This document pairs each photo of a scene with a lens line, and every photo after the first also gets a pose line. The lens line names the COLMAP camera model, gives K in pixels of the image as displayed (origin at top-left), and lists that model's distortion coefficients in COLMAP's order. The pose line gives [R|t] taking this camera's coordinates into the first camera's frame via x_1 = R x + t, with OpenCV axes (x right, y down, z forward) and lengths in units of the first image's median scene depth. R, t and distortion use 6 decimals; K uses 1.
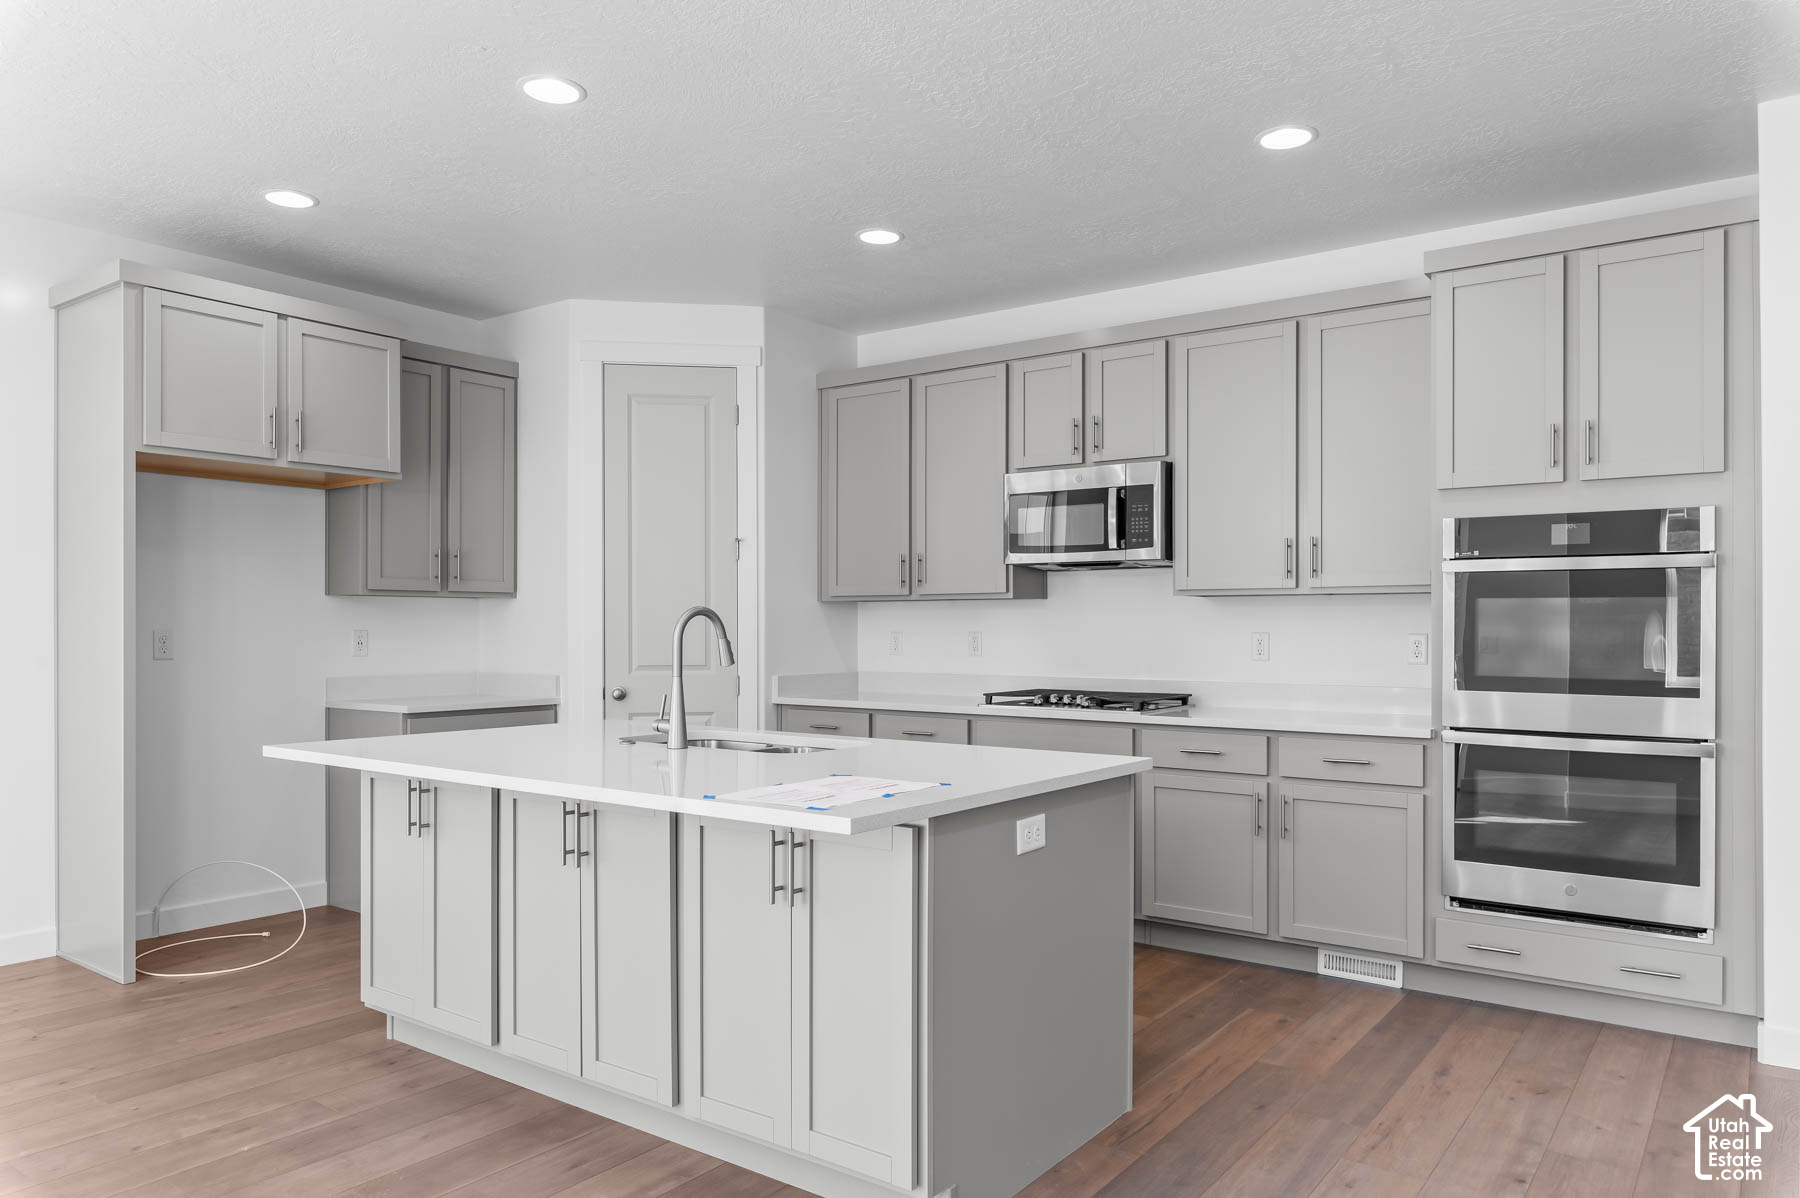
lens RADIAL K [[1191.9, 0, 907.3], [0, 1191.9, 630.2], [0, 0, 1]] dist [-0.005235, -0.000376]
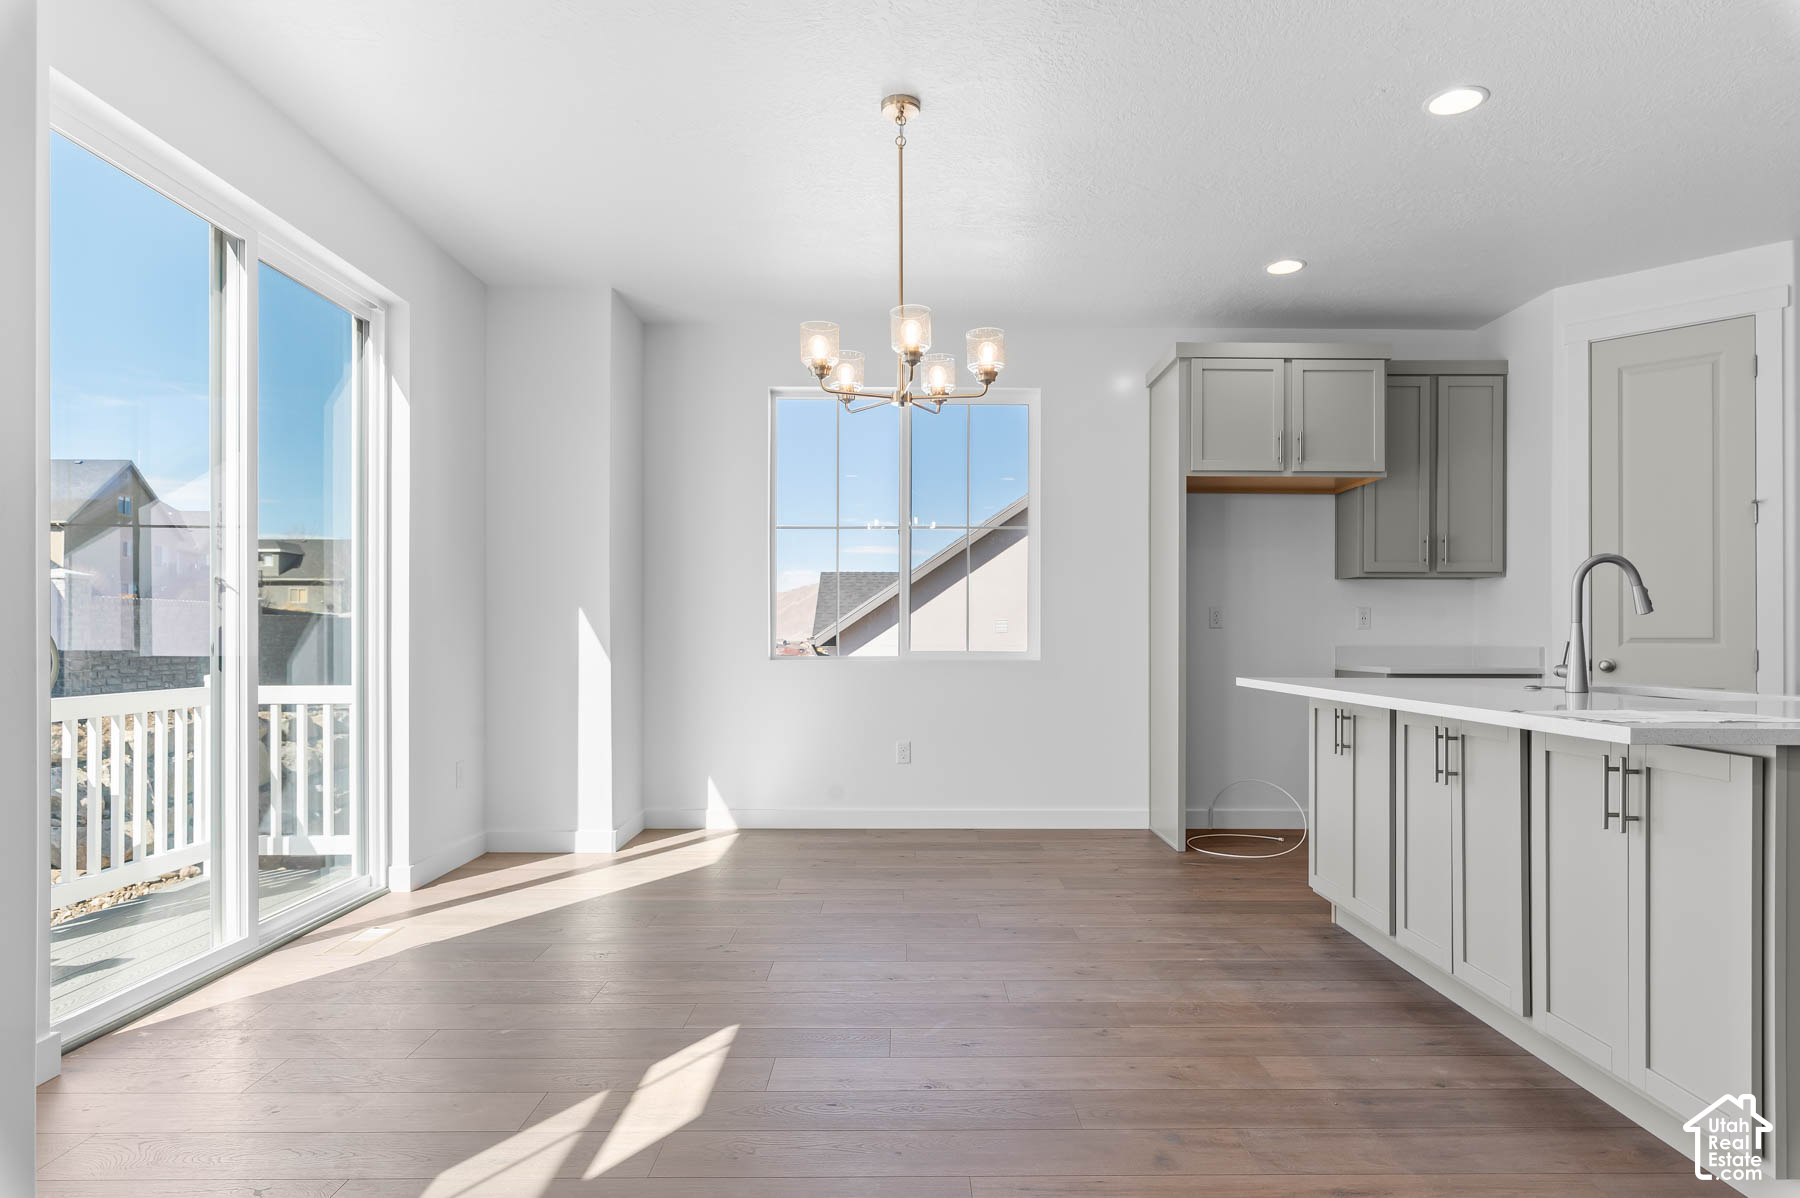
lens RADIAL K [[1026.5, 0, 916.8], [0, 1026.5, 640.8], [0, 0, 1]] dist [-0.010126, 0.000829]
pose [[0.597037, 0.004431, -0.802201, 0.140460], [-0.004338, 0.999988, 0.002295, 0.044425], [0.802202, 0.002110, 0.597049, 0.015302]]
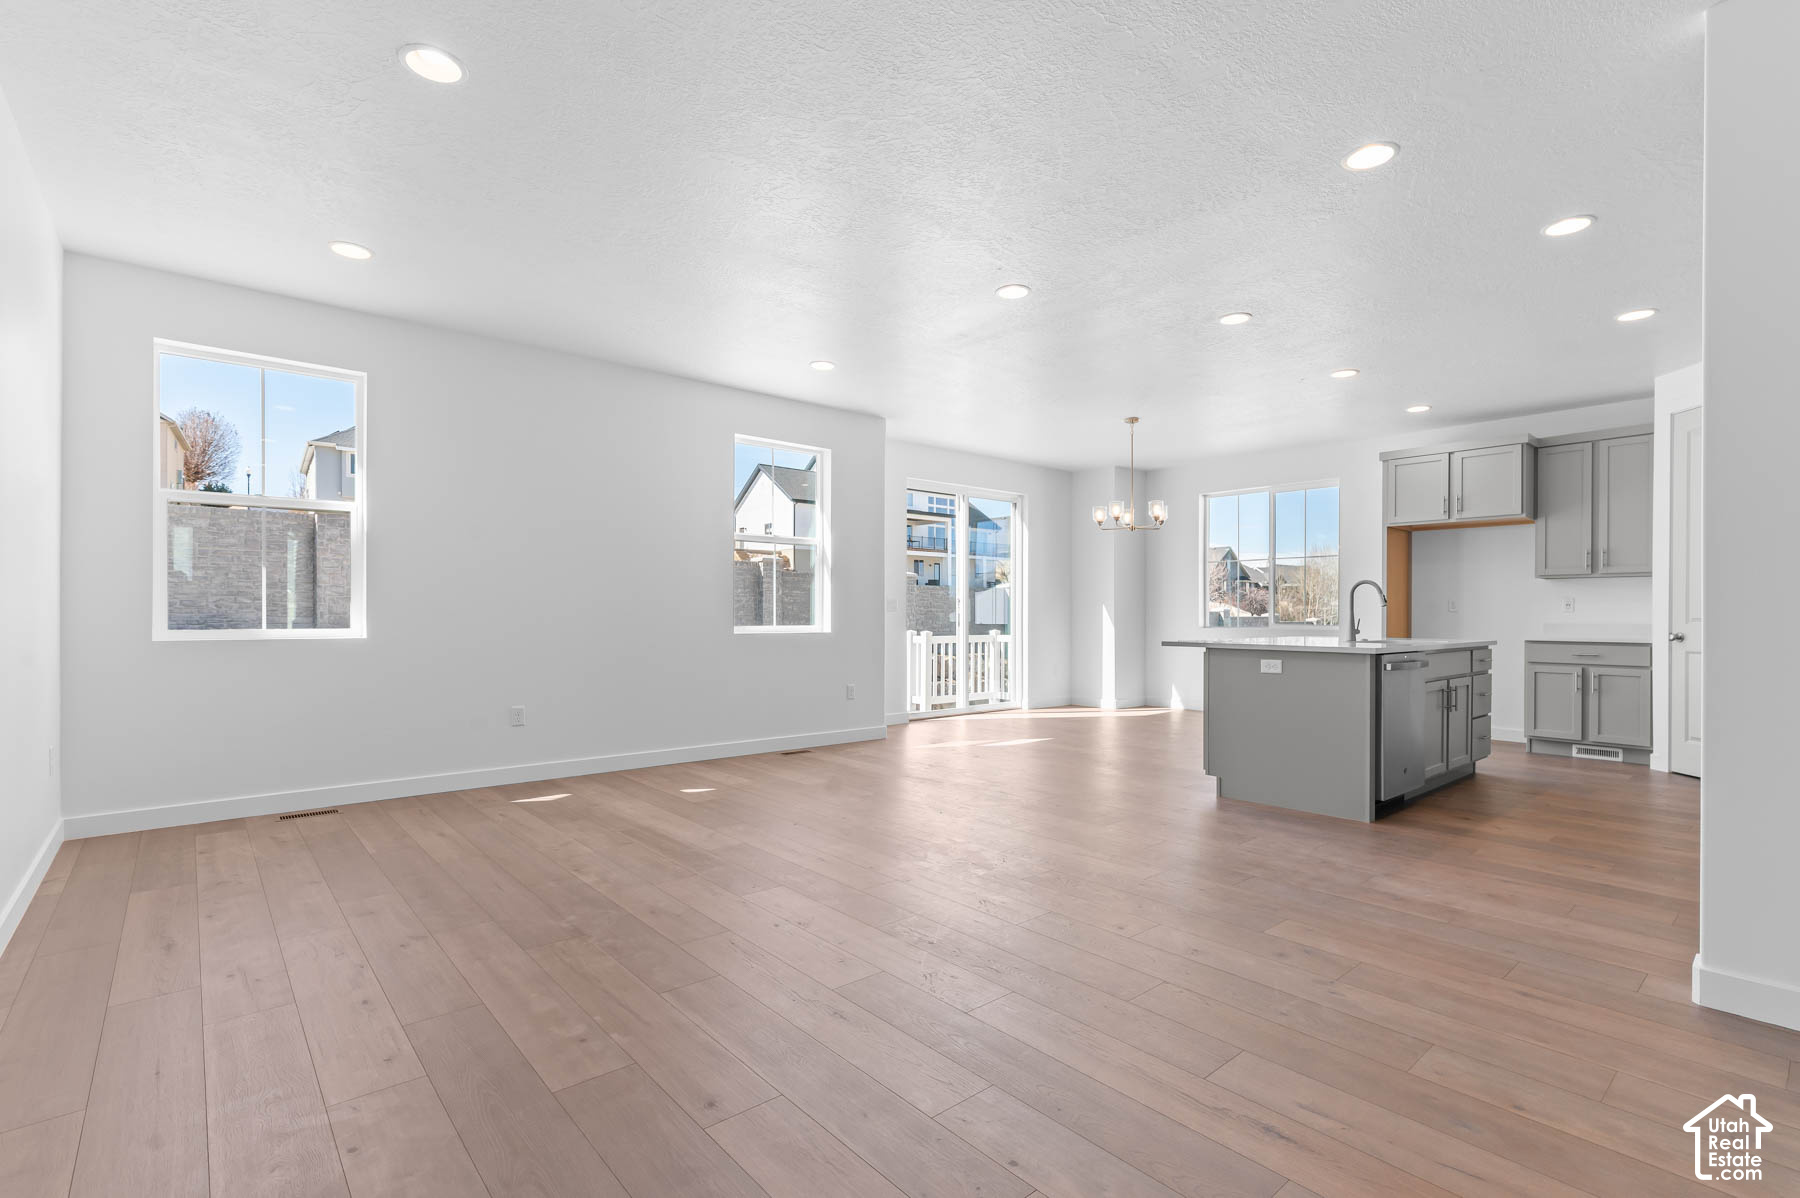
lens RADIAL K [[804.3, 0, 901.1], [0, 804.3, 614.5], [0, 0, 1]] dist [-0.003958, -0.000444]
pose [[-0.239476, -0.000256, -0.970902, 1.265178], [-0.006609, 0.999977, 0.001366, 0.040438], [0.970880, 0.006744, -0.239472, 0.414294]]
